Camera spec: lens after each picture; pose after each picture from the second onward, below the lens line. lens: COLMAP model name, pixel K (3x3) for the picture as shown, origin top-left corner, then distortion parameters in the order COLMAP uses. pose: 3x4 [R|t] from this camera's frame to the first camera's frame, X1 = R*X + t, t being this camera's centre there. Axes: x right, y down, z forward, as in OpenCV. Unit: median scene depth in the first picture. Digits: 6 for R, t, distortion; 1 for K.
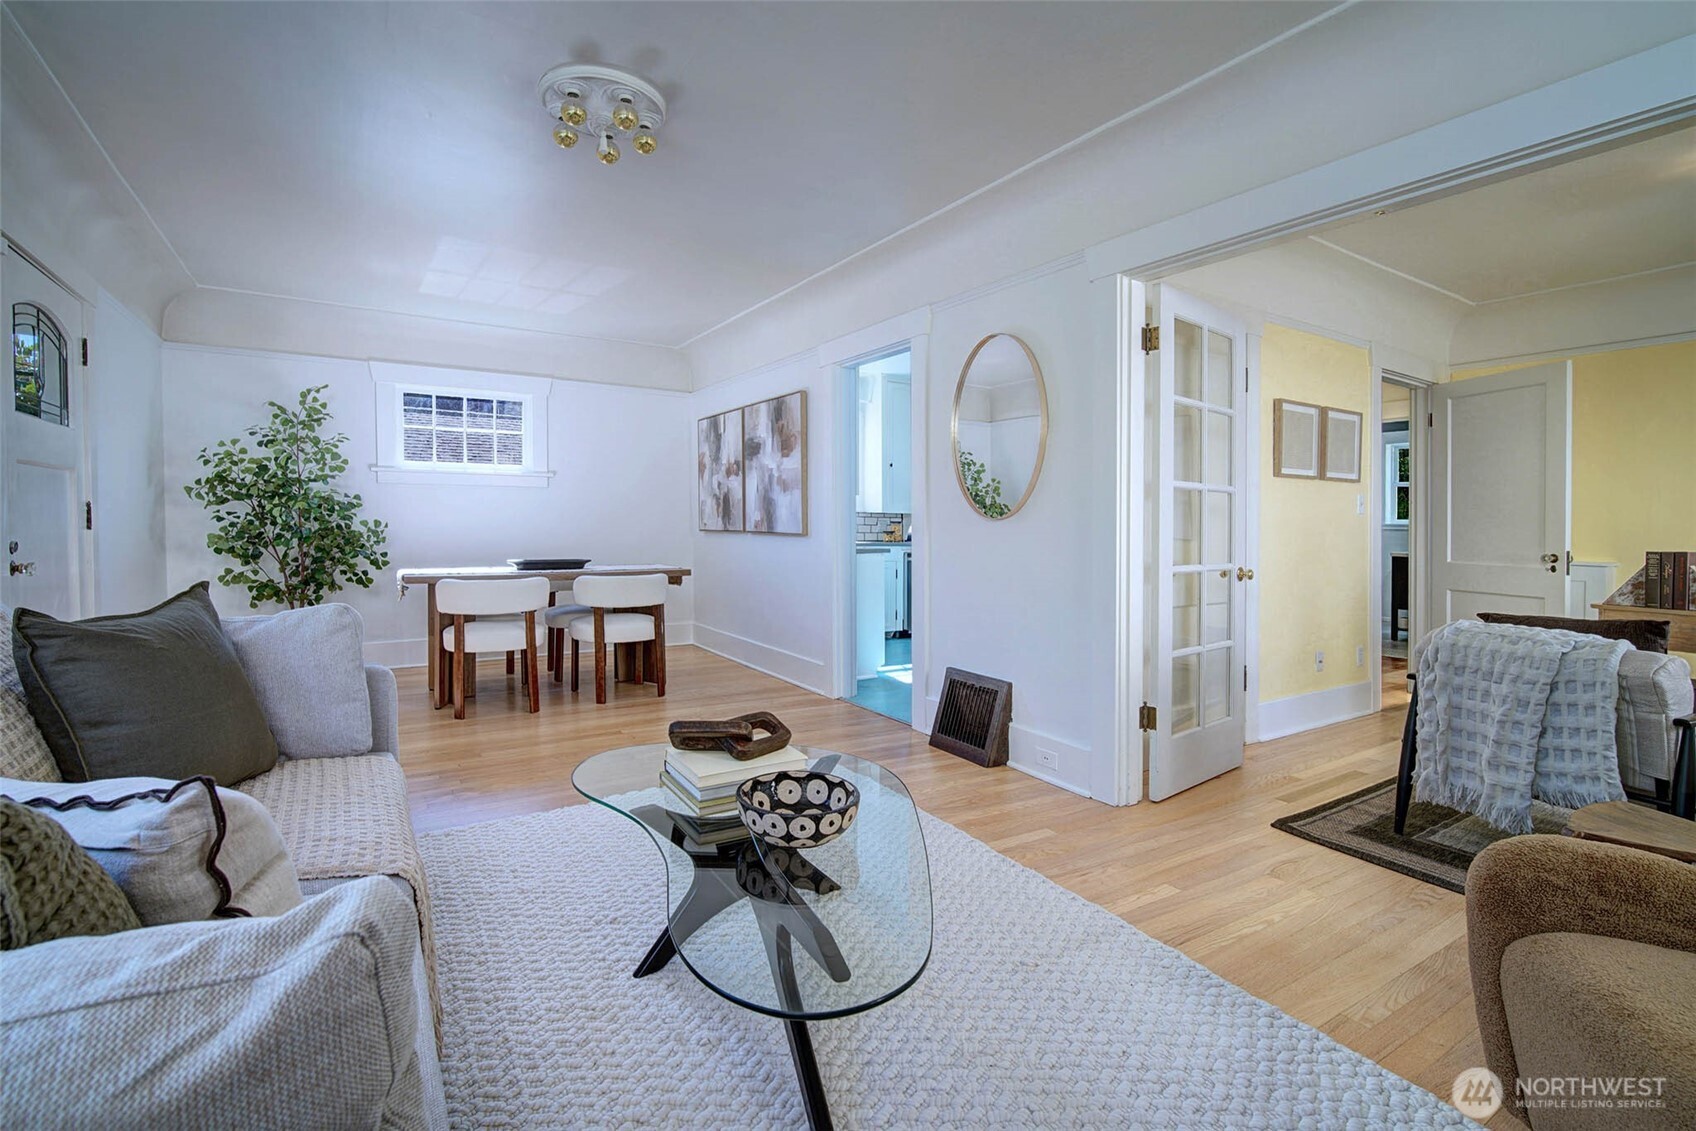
lens RADIAL K [[745.5, 0, 873.8], [0, 745.5, 559.1], [0, 0, 1]] dist [-0.050625, 0.019413]
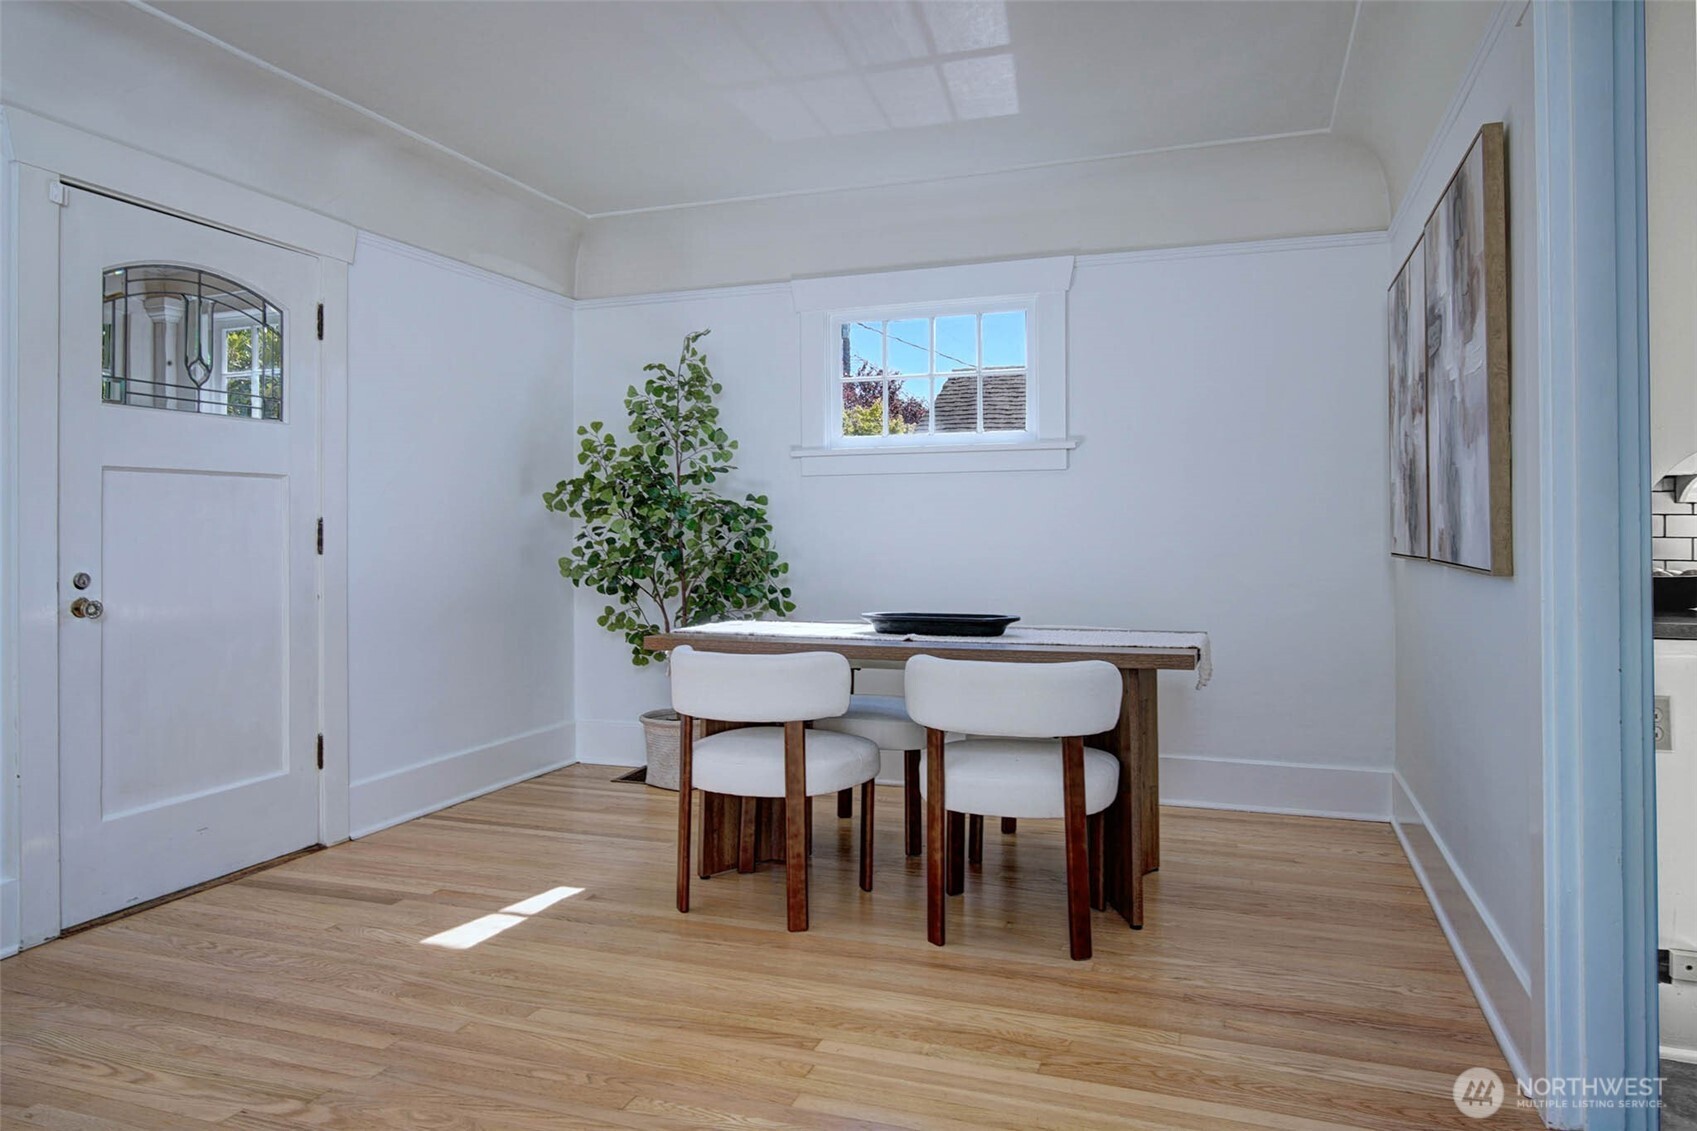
lens RADIAL K [[1171.2, 0, 853.4], [0, 1171.2, 526.6], [0, 0, 1]] dist [-0.002836, 0.051250]
pose [[0.591099, -0.014759, -0.806464, 0.163801], [-0.028029, 0.998853, -0.038824, -0.026338], [0.806112, 0.045553, 0.590007, 0.501640]]
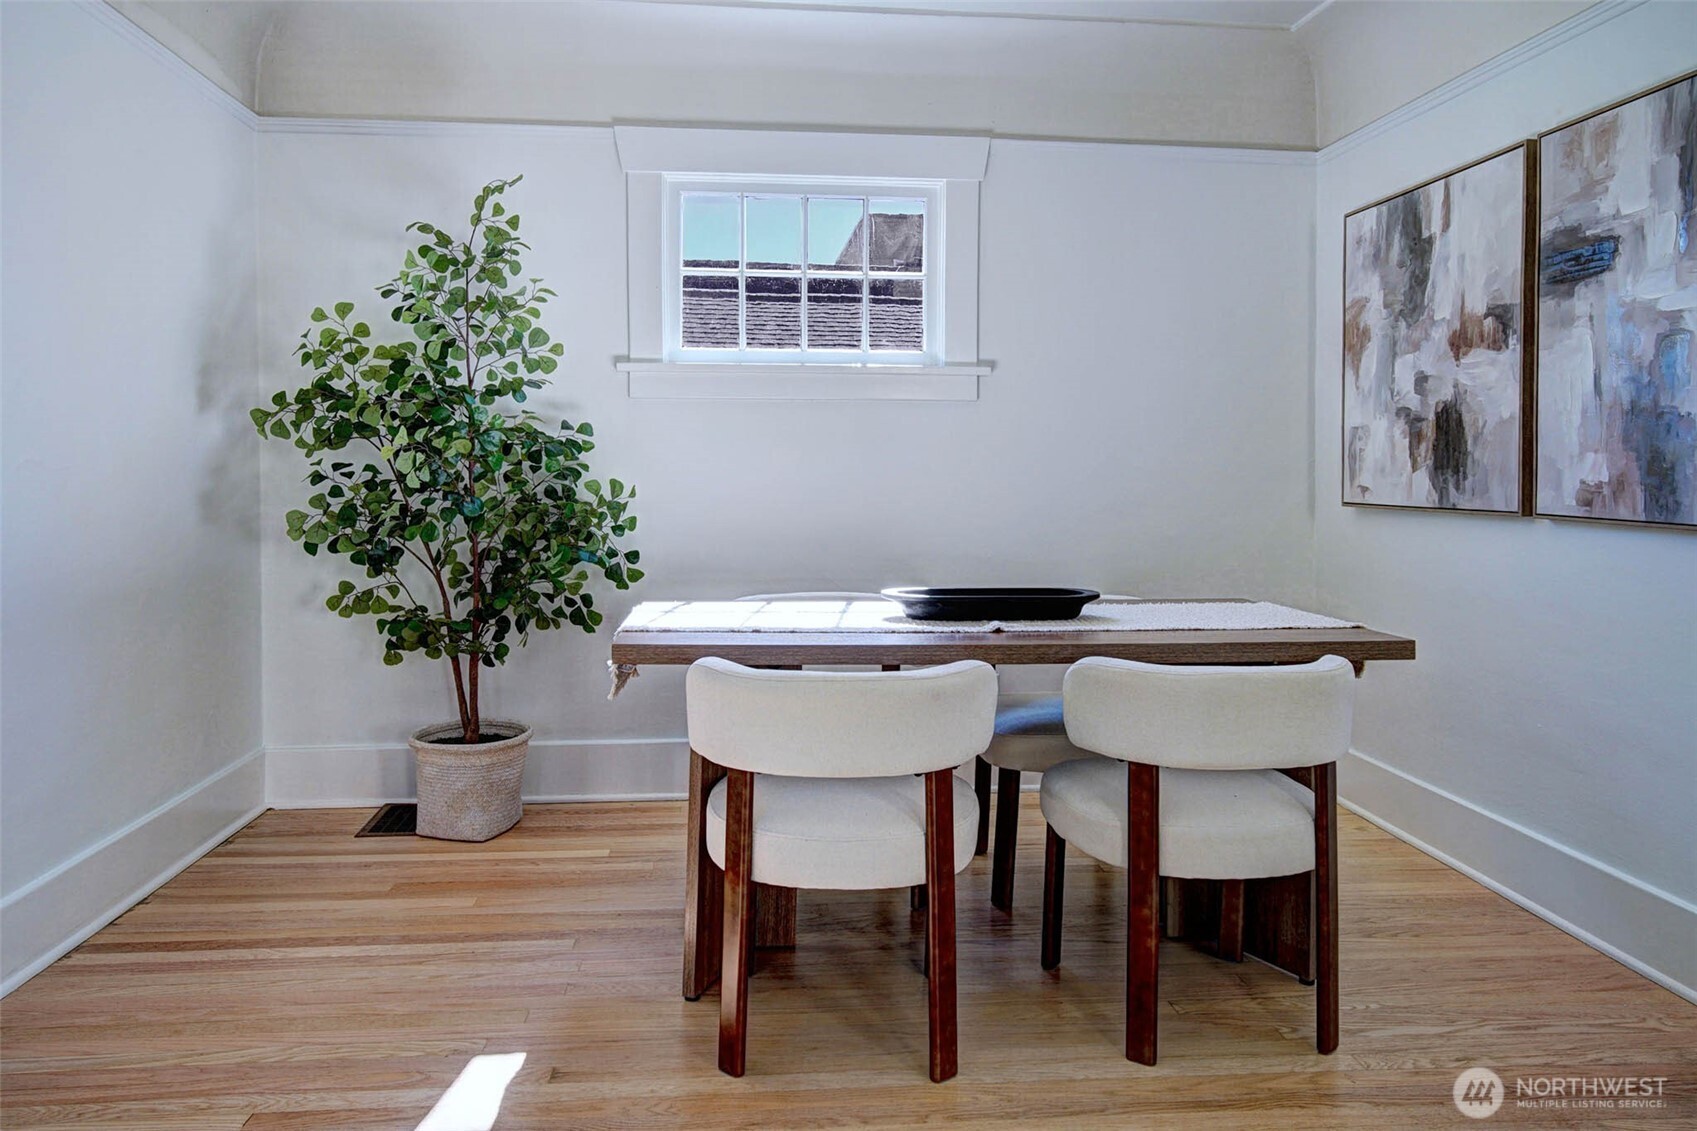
lens RADIAL K [[1171.2, 0, 853.4], [0, 1171.2, 526.6], [0, 0, 1]] dist [-0.002836, 0.051250]
pose [[0.879746, 0.021815, -0.474944, -0.227863], [-0.021045, 0.999754, 0.006940, -0.034428], [0.474978, 0.003890, 0.879989, 0.468497]]
